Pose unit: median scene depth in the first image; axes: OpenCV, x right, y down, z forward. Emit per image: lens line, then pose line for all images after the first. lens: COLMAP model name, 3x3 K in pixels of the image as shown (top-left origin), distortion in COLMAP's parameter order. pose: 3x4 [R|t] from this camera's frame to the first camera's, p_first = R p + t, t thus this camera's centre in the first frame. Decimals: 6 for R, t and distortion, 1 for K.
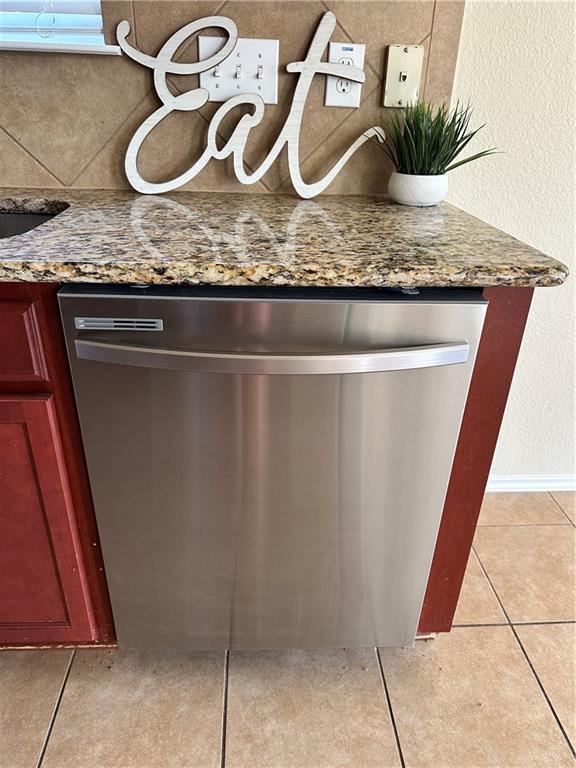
lens RADIAL K [[545.4, 0, 286.1], [0, 545.4, 380.0], [0, 0, 1]] dist [-0.007255, -0.006834]
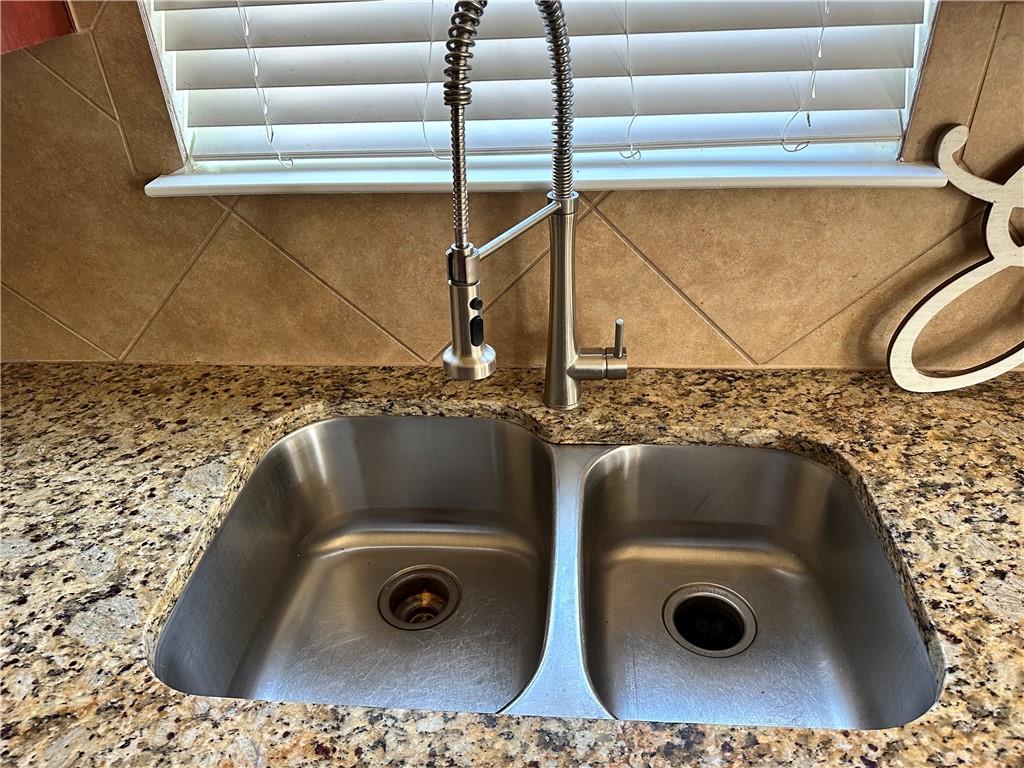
lens RADIAL K [[727.3, 0, 512.0], [0, 727.3, 384.0], [0, 0, 1]] dist [-0.007255, -0.006834]
pose [[0.987805, 0.011216, -0.155292, -0.595659], [0.006862, 0.993297, 0.115386, -0.466519], [0.155545, -0.115045, 0.981107, 0.179929]]
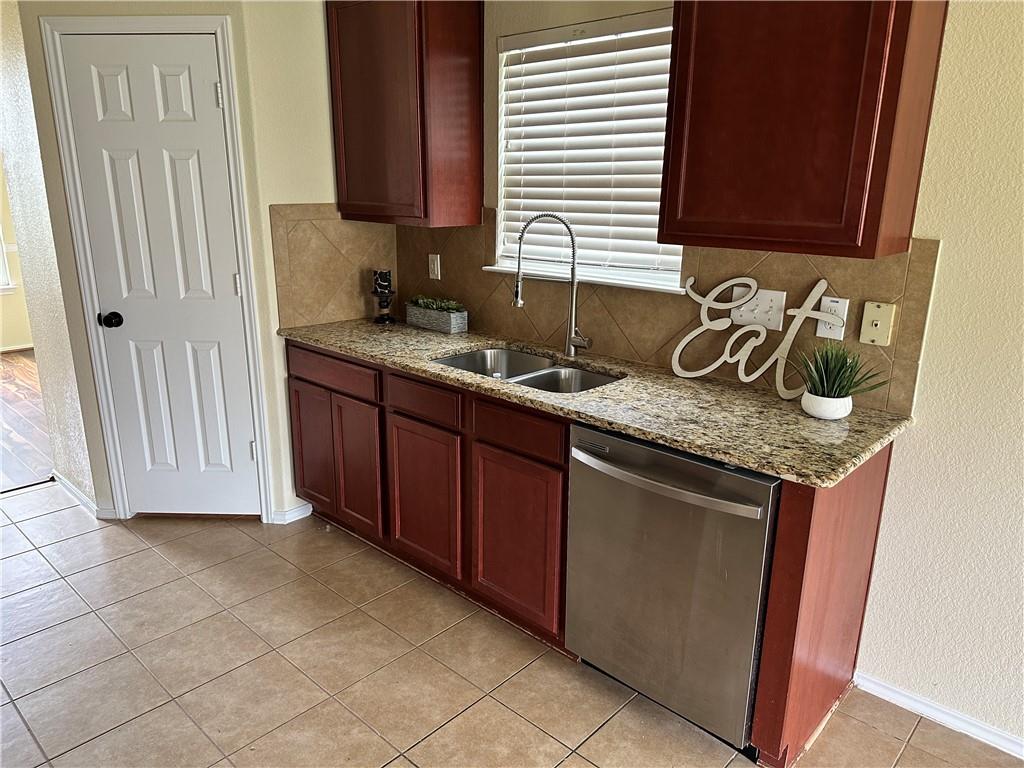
lens RADIAL K [[716.0, 0, 508.9], [0, 716.0, 388.2], [0, 0, 1]] dist [0.011735, -0.000963]
pose [[0.691751, 0.174810, -0.700658, 0.851582], [-0.326208, 0.941265, -0.087221, 0.022012], [0.644259, 0.288896, 0.708146, -0.747378]]
